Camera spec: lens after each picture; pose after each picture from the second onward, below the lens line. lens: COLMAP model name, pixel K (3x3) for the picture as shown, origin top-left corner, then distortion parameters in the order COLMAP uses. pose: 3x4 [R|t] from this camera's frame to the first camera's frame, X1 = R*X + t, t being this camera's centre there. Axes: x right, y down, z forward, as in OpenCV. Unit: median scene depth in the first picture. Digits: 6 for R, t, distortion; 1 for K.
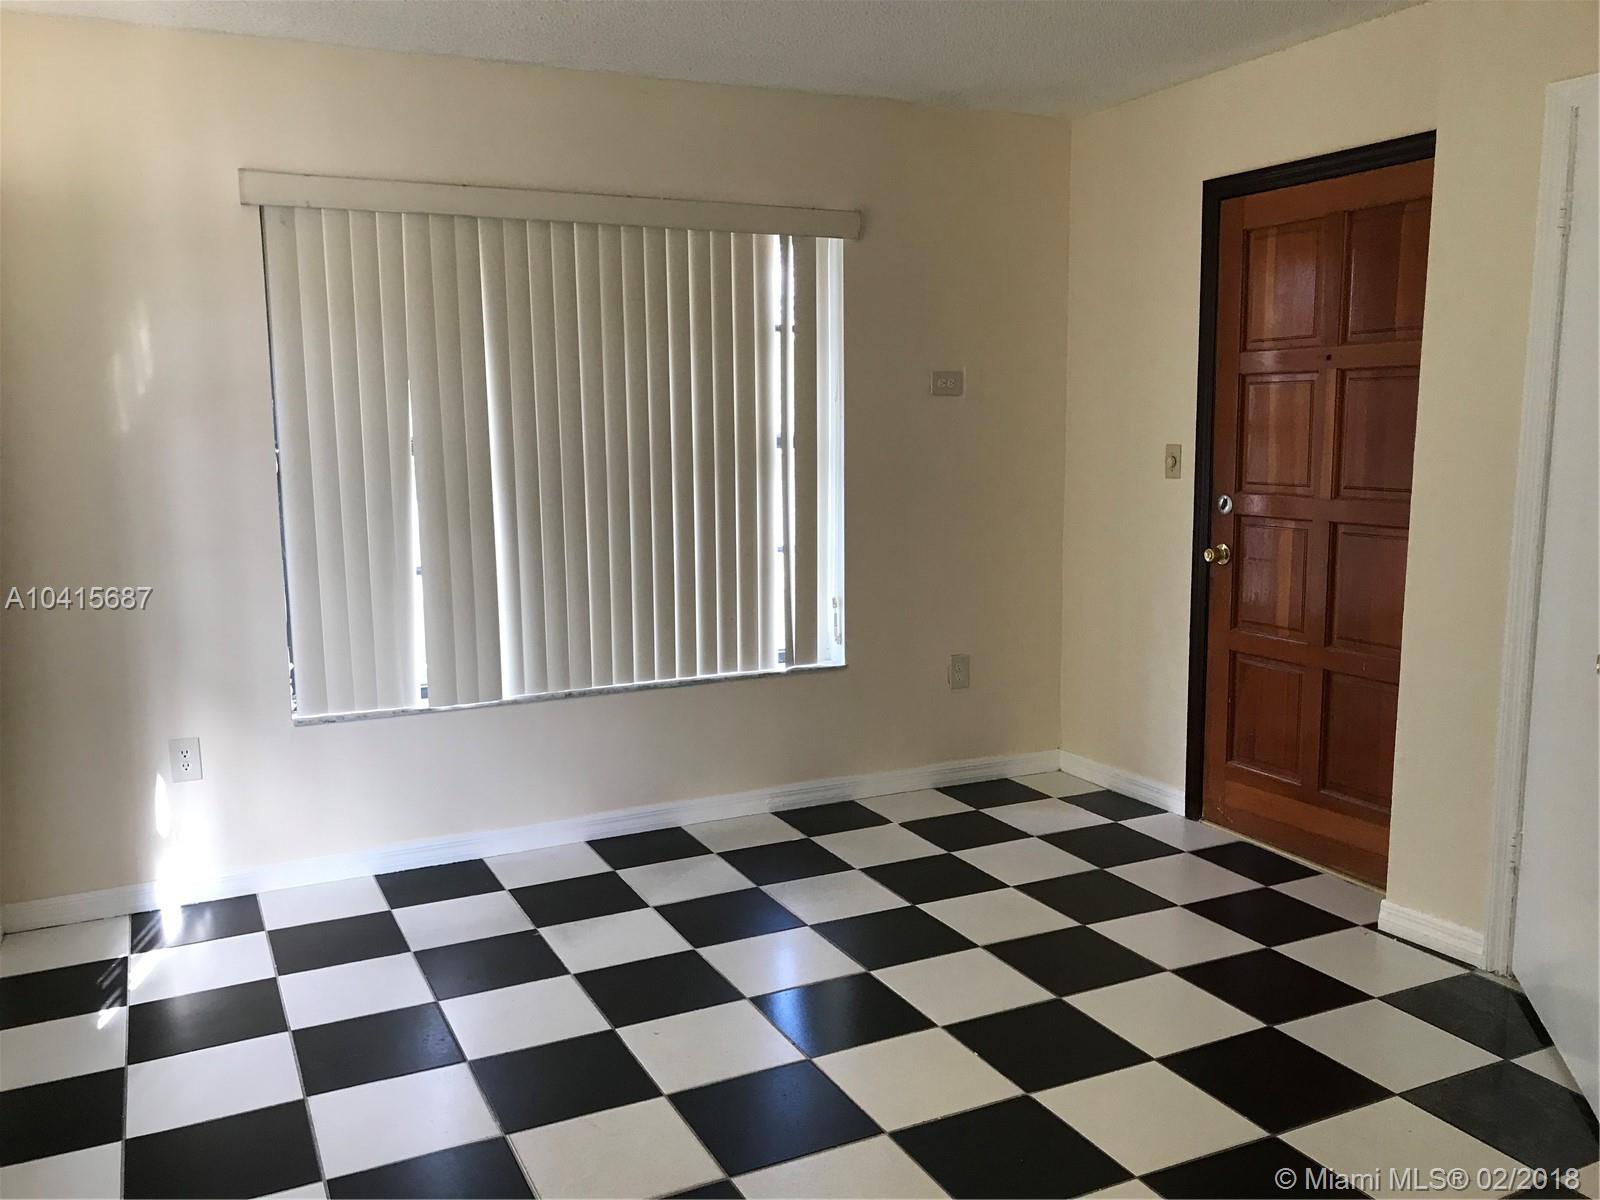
lens RADIAL K [[1324.1, 0, 801.8], [0, 1324.1, 595.3], [0, 0, 1]] dist [0.012623, -0.011757]
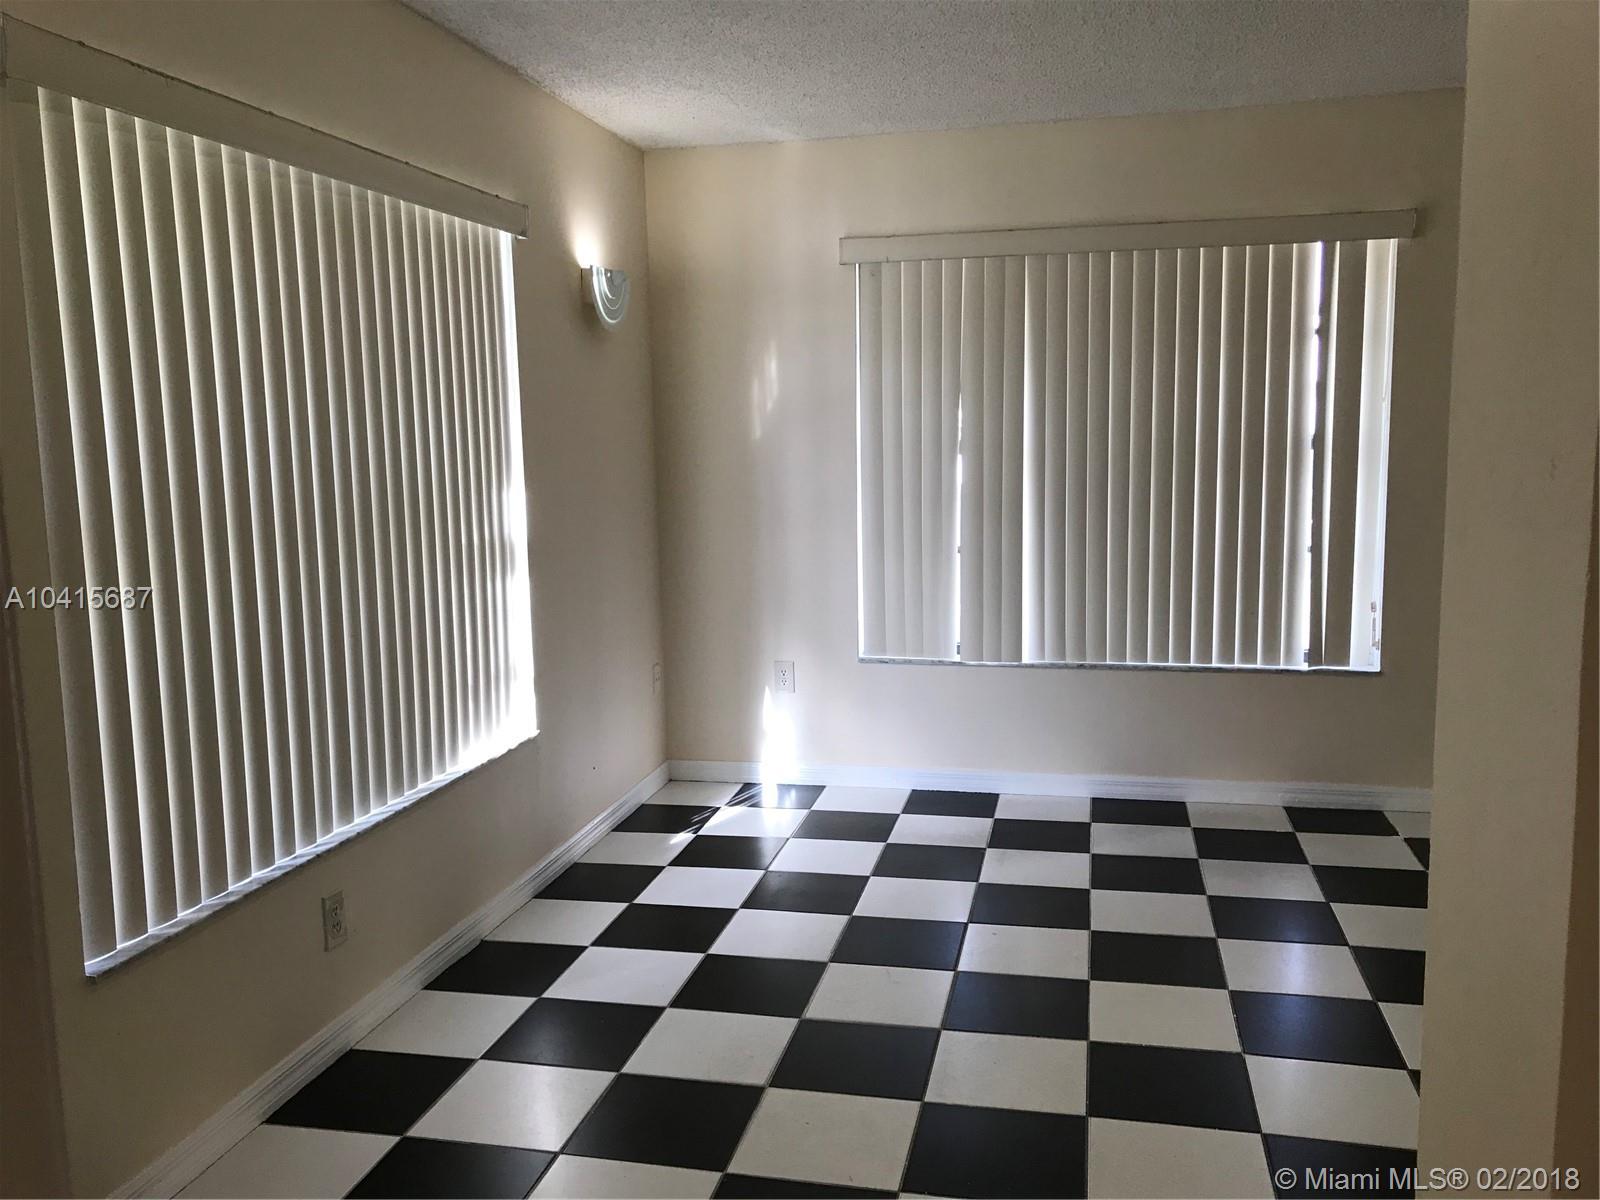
lens RADIAL K [[1324.1, 0, 806.1], [0, 1324.1, 605.2], [0, 0, 1]] dist [0.012623, -0.011757]
pose [[0.774251, 0.080946, -0.627681, 0.352542], [-0.075232, 0.996526, 0.035713, 0.000142], [0.628392, 0.019570, 0.777651, -0.038007]]
